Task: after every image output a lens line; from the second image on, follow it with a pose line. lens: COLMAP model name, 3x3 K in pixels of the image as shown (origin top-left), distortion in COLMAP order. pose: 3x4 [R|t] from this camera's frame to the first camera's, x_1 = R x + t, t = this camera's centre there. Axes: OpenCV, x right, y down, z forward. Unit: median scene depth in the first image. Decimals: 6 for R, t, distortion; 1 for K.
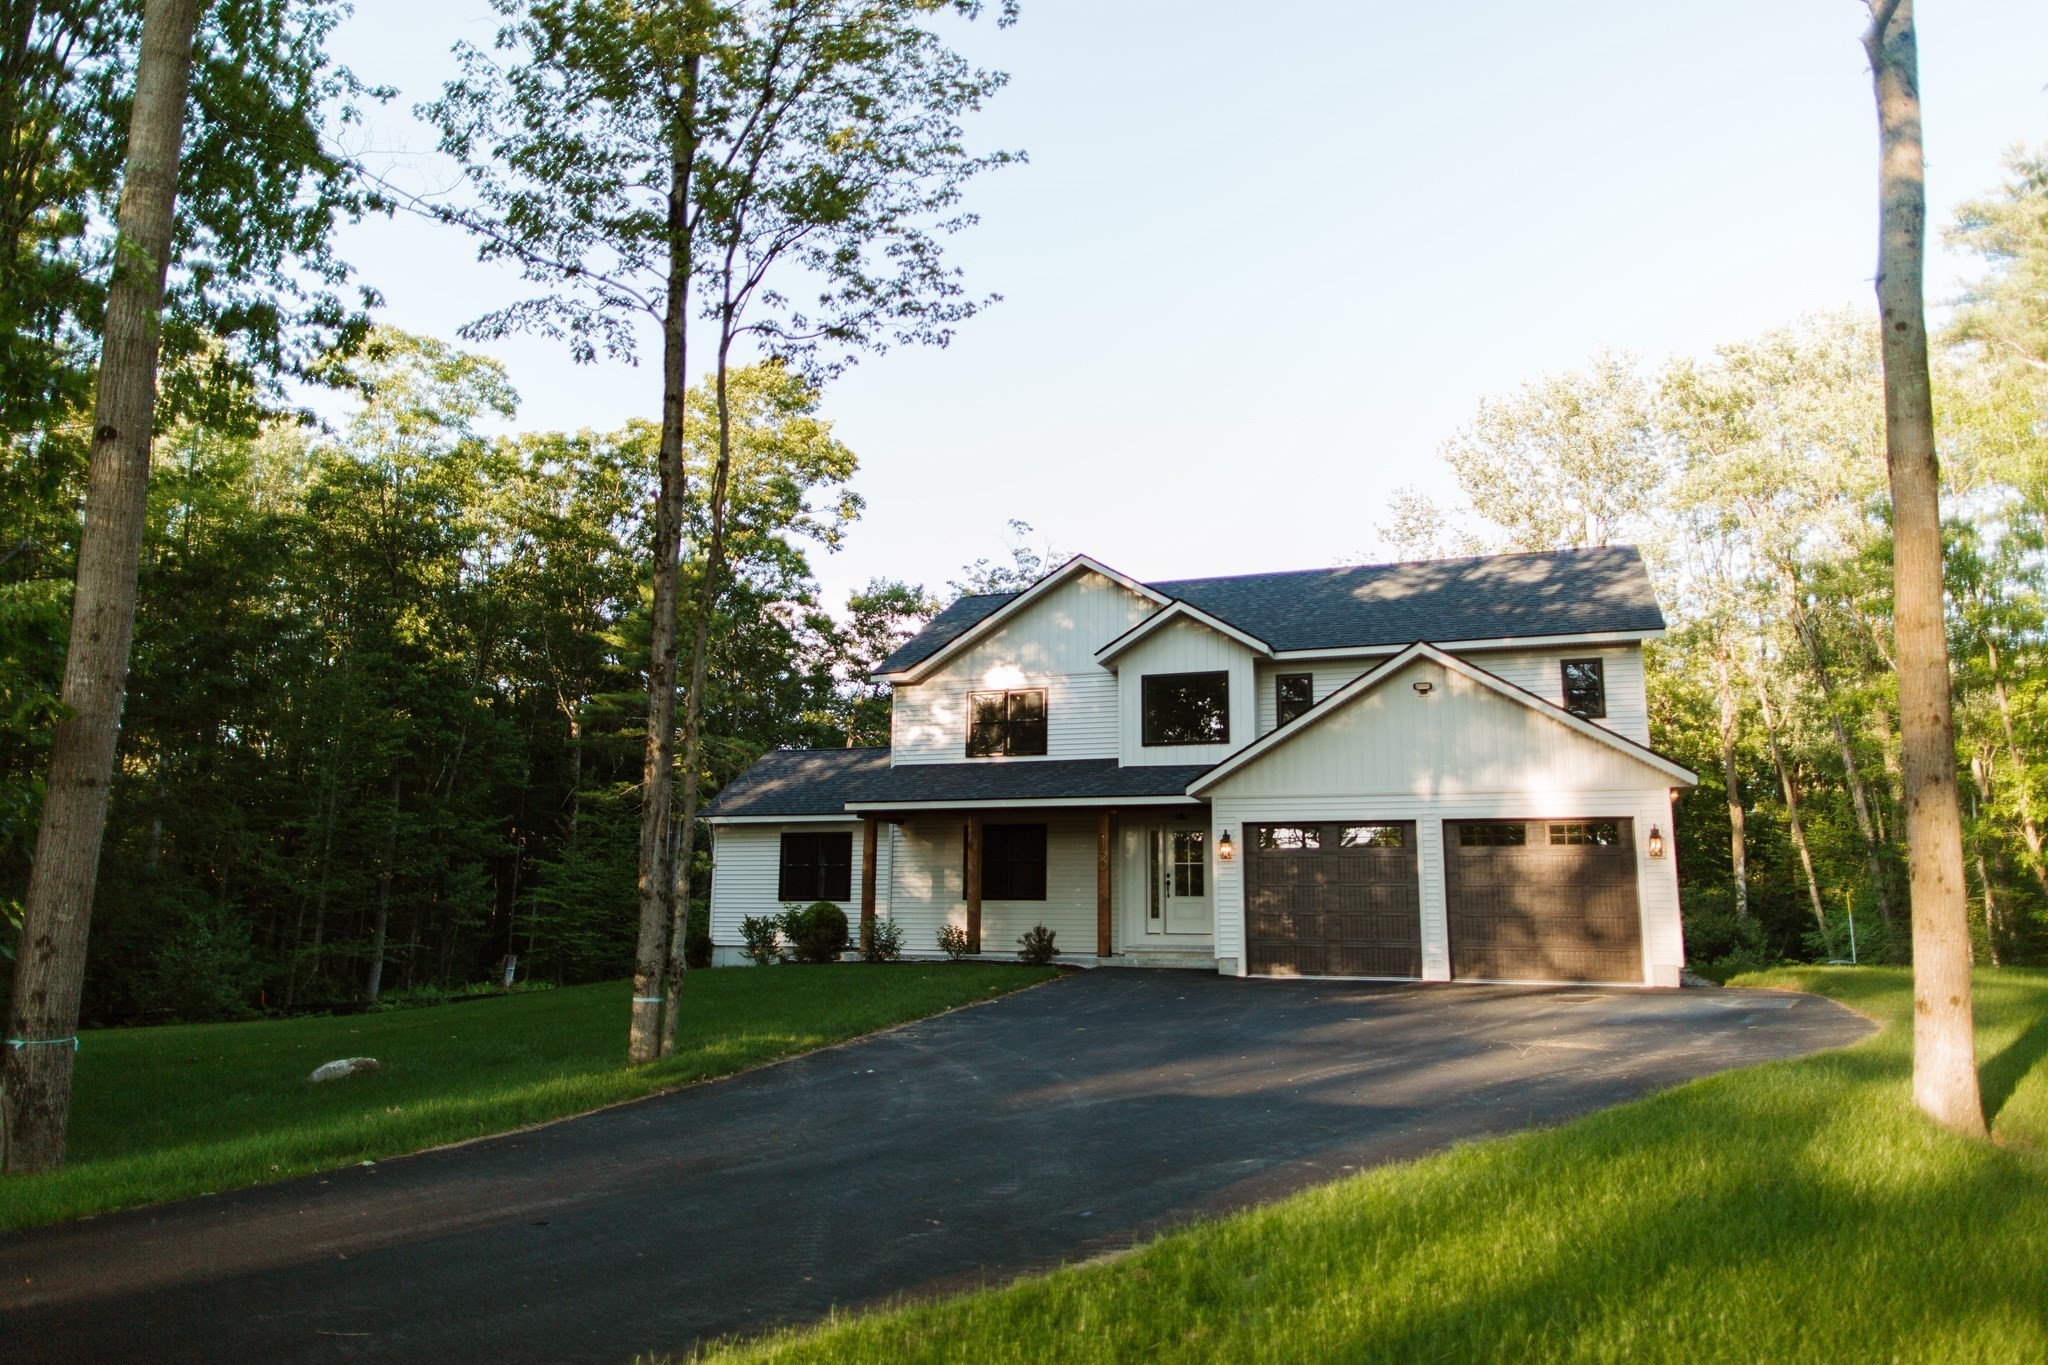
lens RADIAL K [[1388.7, 0, 1024.0], [0, 1388.7, 682.5], [0, 0, 1]] dist [0.026303, 0.001024]
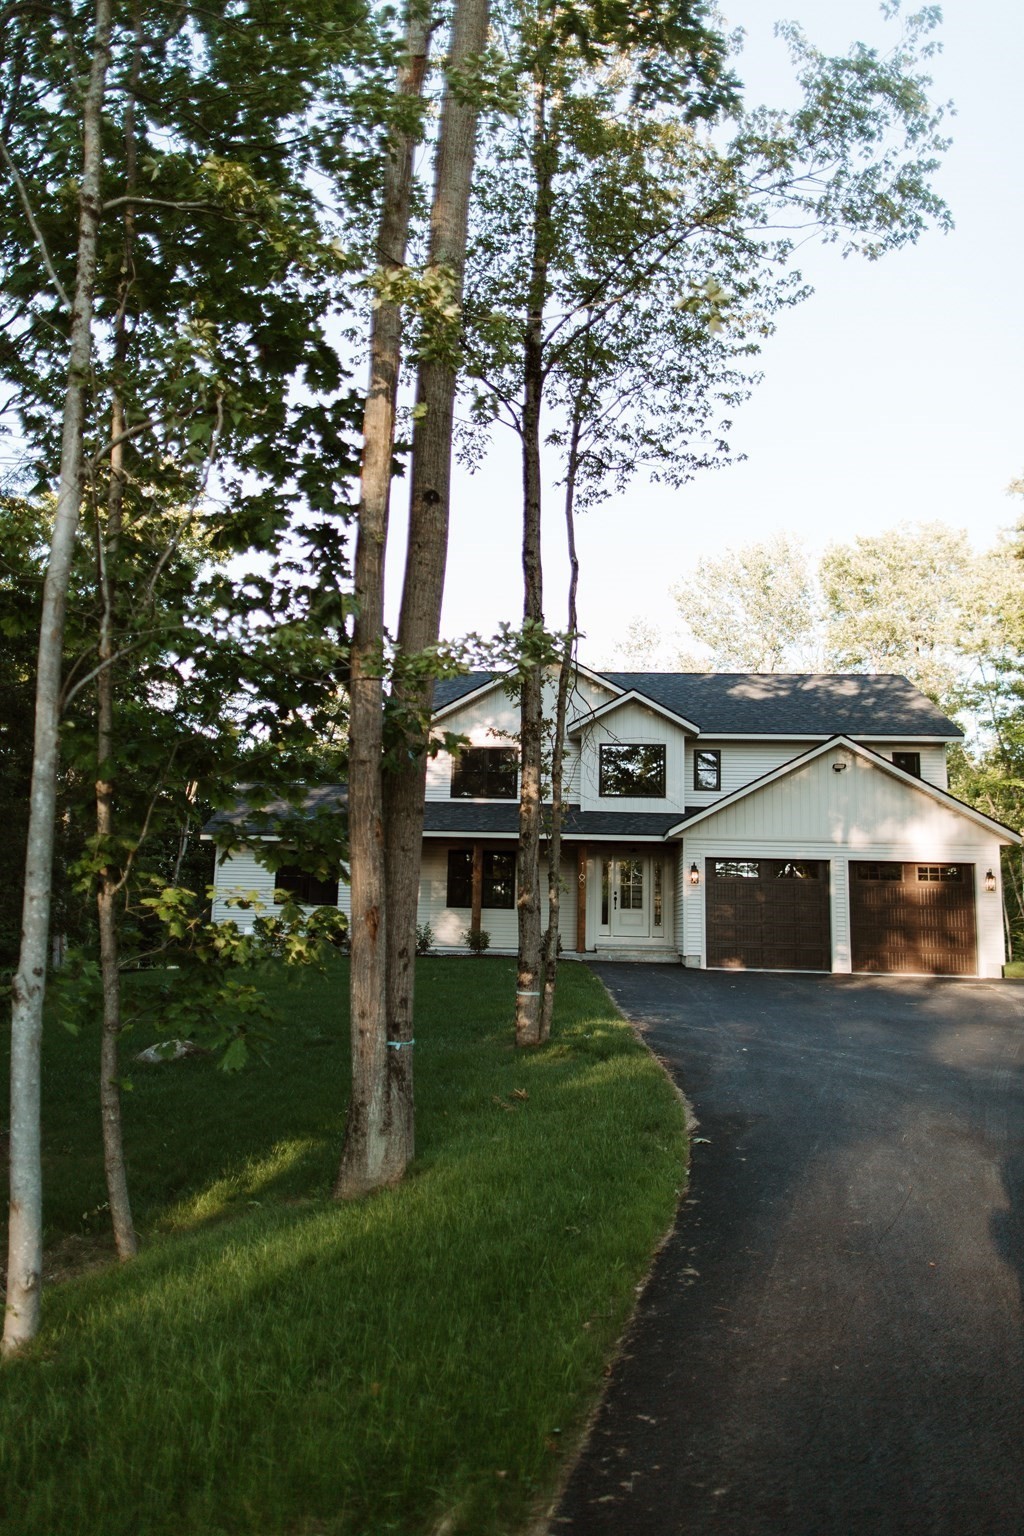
lens RADIAL K [[1041.5, 0, 512.0], [0, 1041.5, 768.0], [0, 0, 1]] dist [0.026303, 0.001024]
pose [[0.959706, 0.057949, 0.274966, -0.312908], [-0.065504, 0.997683, 0.018365, 0.007088], [-0.273265, -0.035637, 0.961279, 0.069045]]
